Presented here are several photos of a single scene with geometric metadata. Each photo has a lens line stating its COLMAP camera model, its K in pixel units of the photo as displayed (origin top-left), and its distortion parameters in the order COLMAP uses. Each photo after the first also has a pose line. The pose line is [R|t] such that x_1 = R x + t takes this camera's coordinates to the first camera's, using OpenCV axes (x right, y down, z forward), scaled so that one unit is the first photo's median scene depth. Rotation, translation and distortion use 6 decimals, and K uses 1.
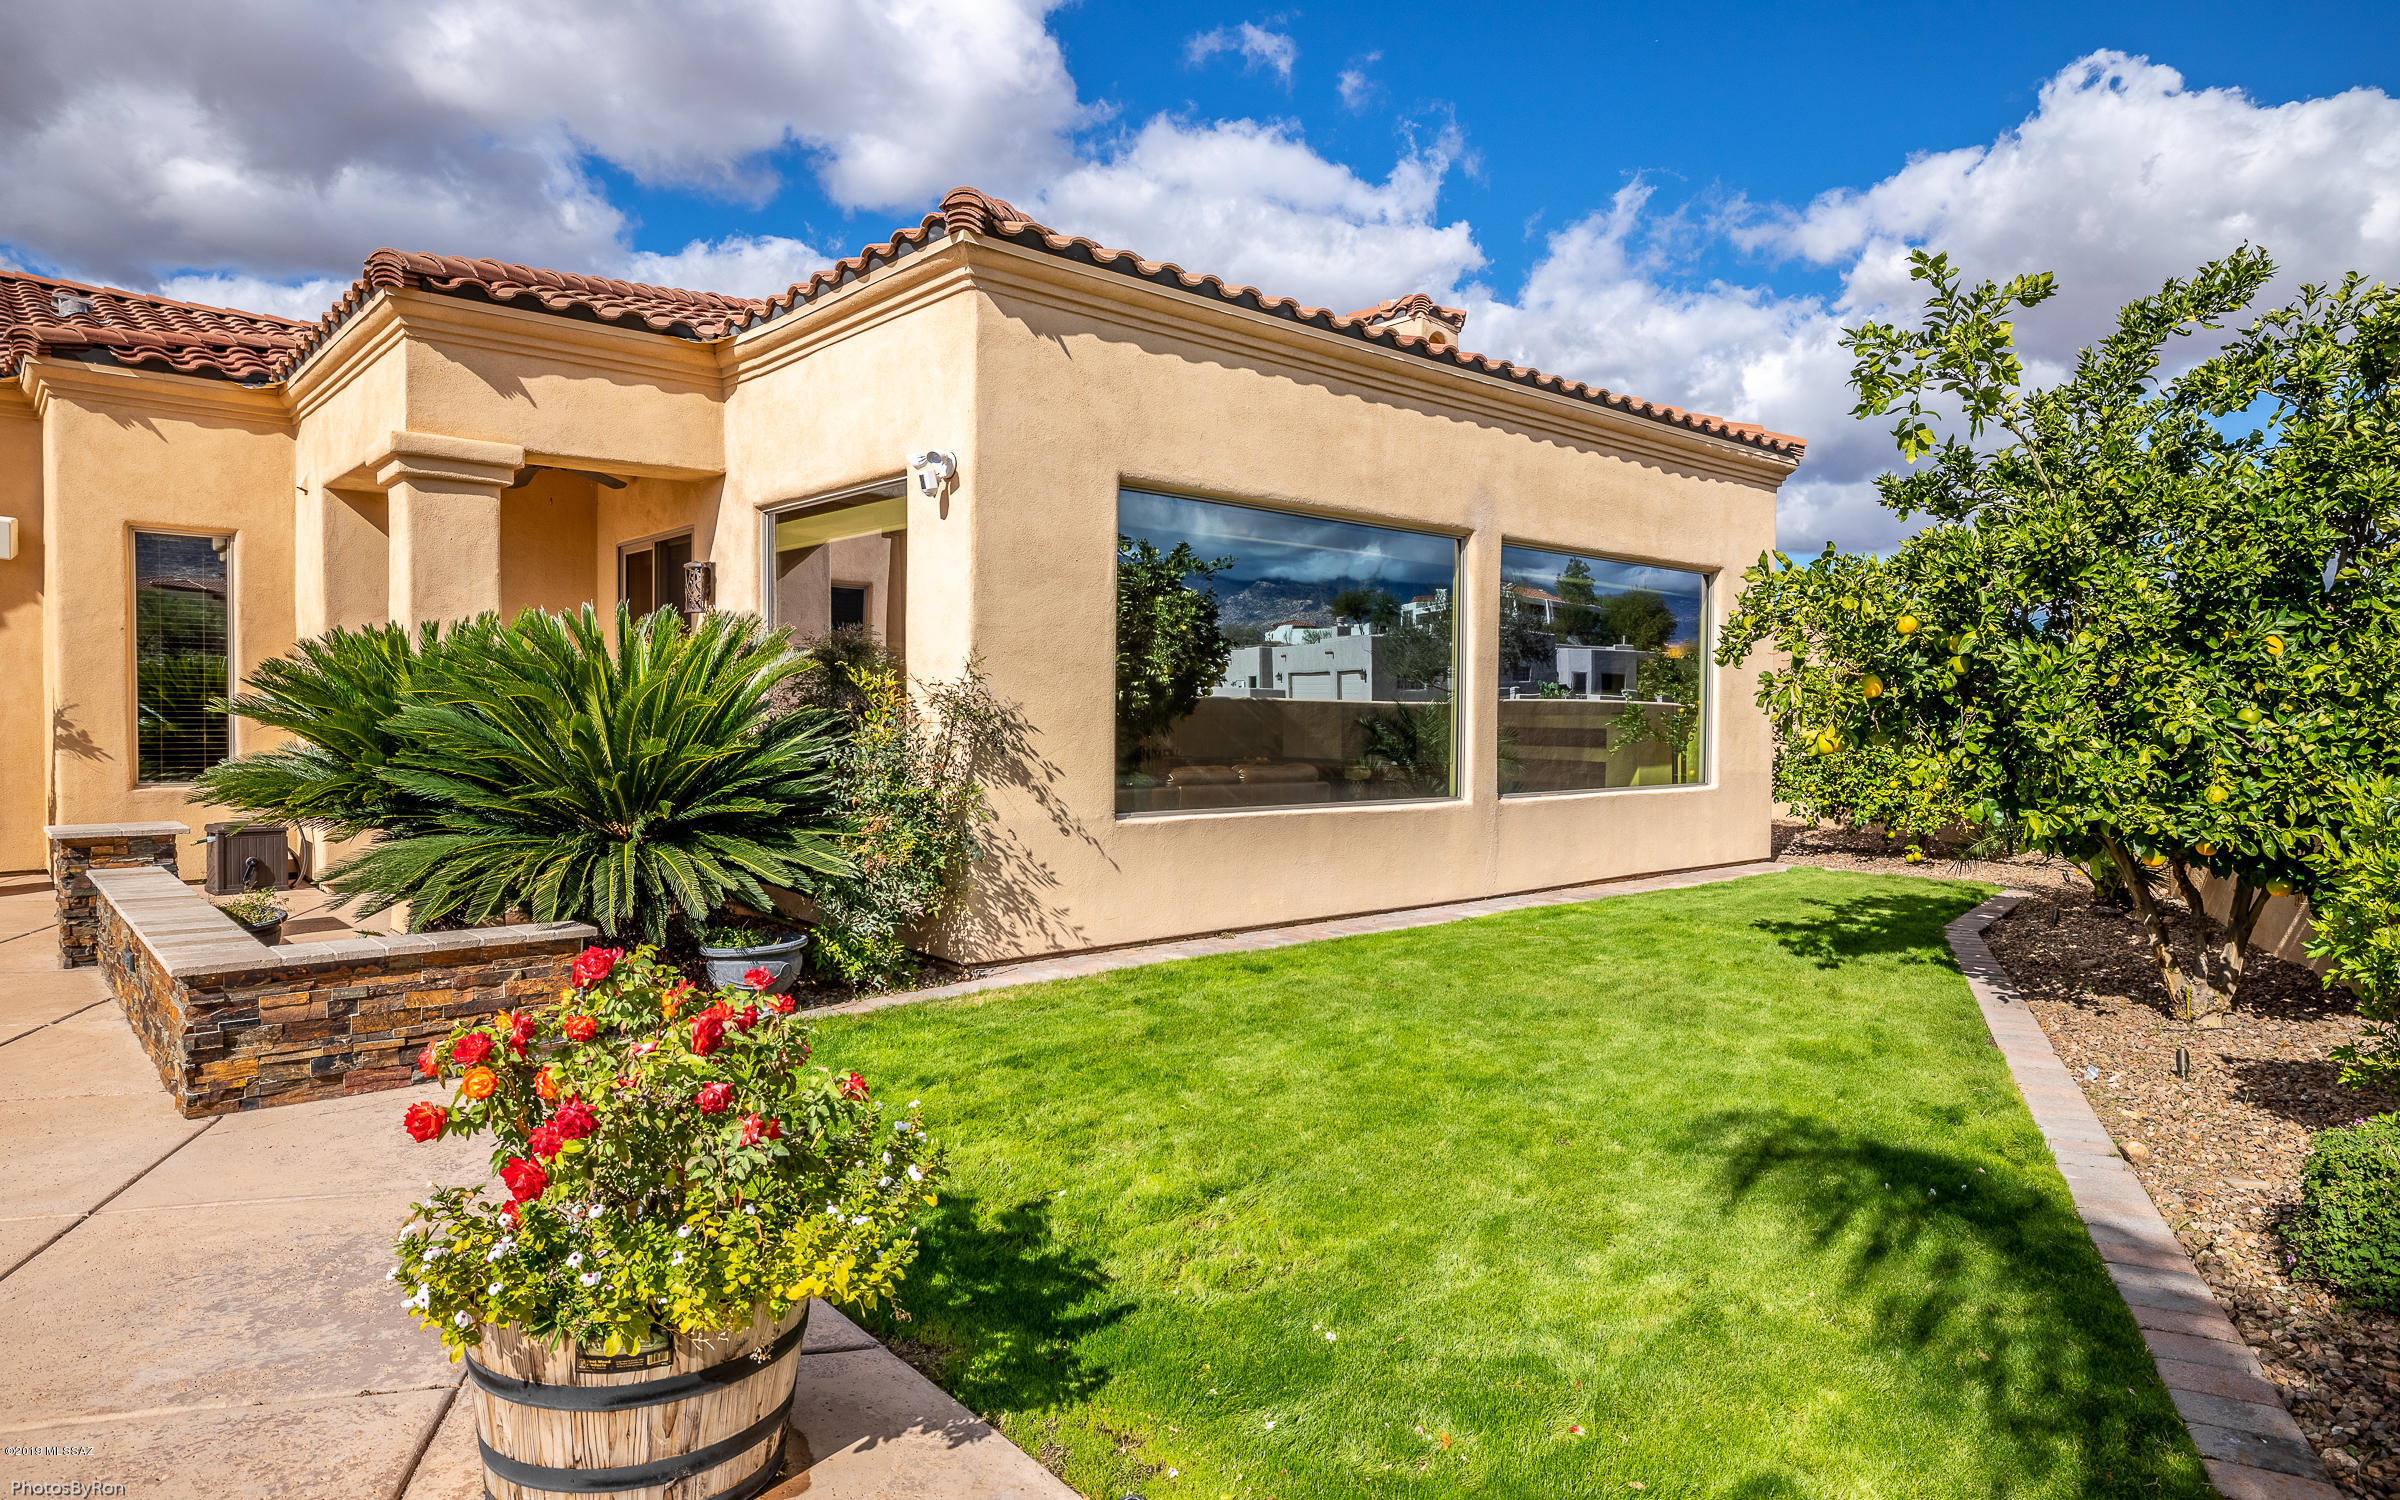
lens RADIAL K [[1409.8, 0, 1200.0], [0, 1409.8, 750.0], [0, 0, 1]] dist [-0.038615, 0.041242]
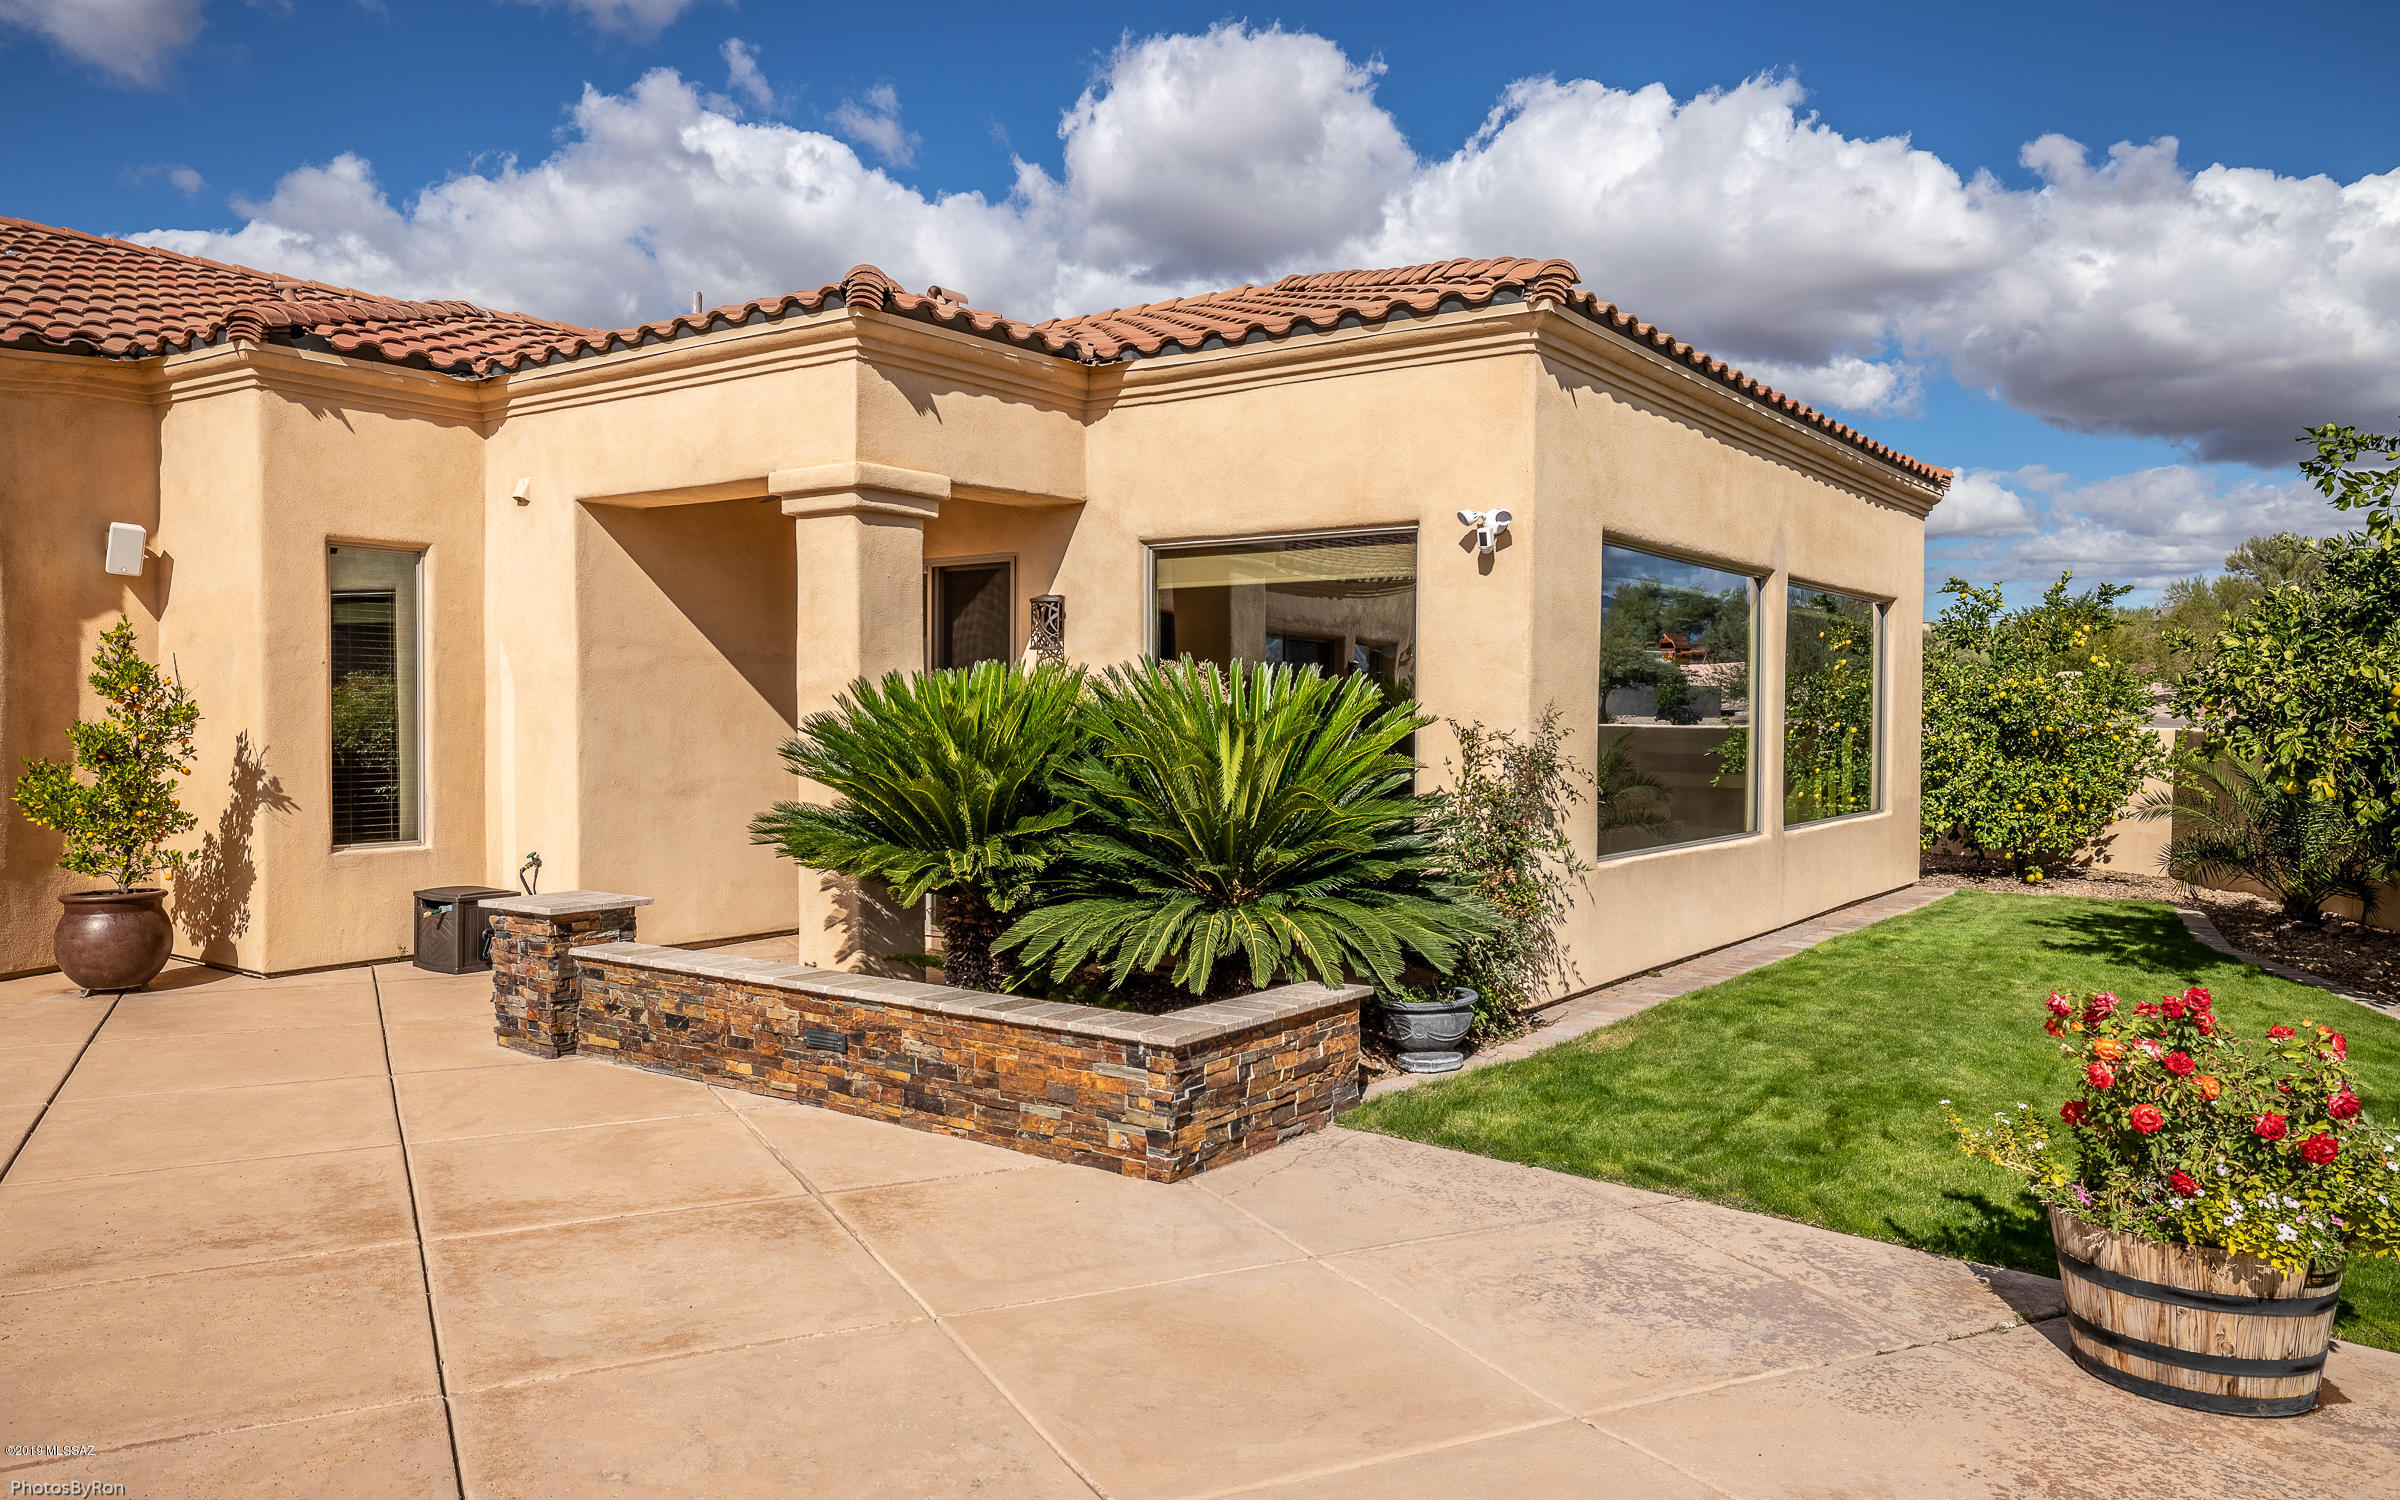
lens RADIAL K [[1698.7, 0, 1200.0], [0, 1698.7, 750.0], [0, 0, 1]] dist [0.004594, 0.041263]
pose [[0.977013, -0.009379, 0.212972, -0.599981], [0.010251, 0.999943, -0.002990, -0.032683], [-0.212932, 0.005105, 0.977054, -0.145995]]
